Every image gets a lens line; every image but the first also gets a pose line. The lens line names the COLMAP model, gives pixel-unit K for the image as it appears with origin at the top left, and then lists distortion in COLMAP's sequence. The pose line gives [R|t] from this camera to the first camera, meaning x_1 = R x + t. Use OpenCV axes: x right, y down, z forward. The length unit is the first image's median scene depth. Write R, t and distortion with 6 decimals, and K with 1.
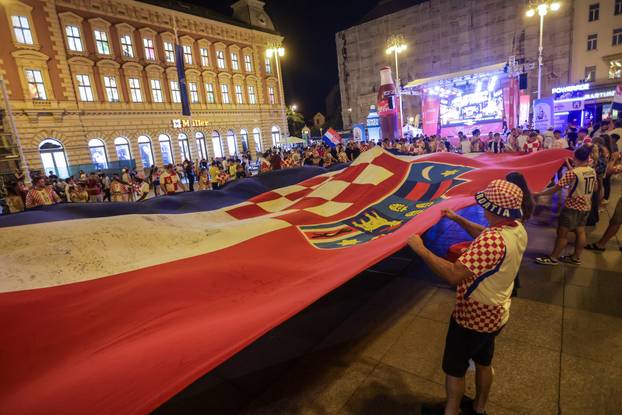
lens RADIAL K [[364.5, 0, 311.0], [0, 364.5, 207.5], [0, 0, 1]] dist [-0.026161, 0.001429]
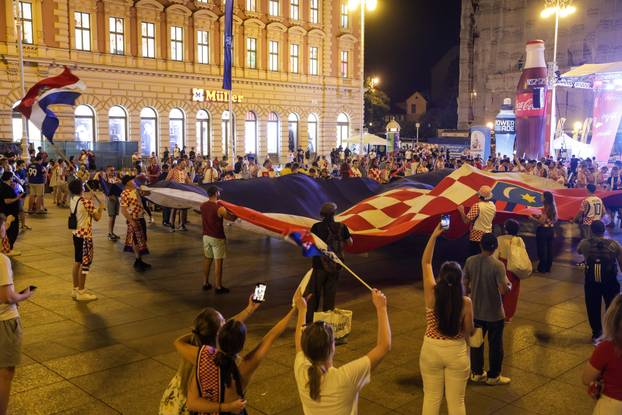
lens RADIAL K [[697.0, 0, 311.0], [0, 697.0, 207.5], [0, 0, 1]] dist [0.016717, -0.001627]
pose [[0.986449, 0.124258, -0.107135, -0.008195], [-0.132142, 0.988762, -0.069913, 0.027289], [0.097244, 0.083122, 0.991783, -0.188258]]
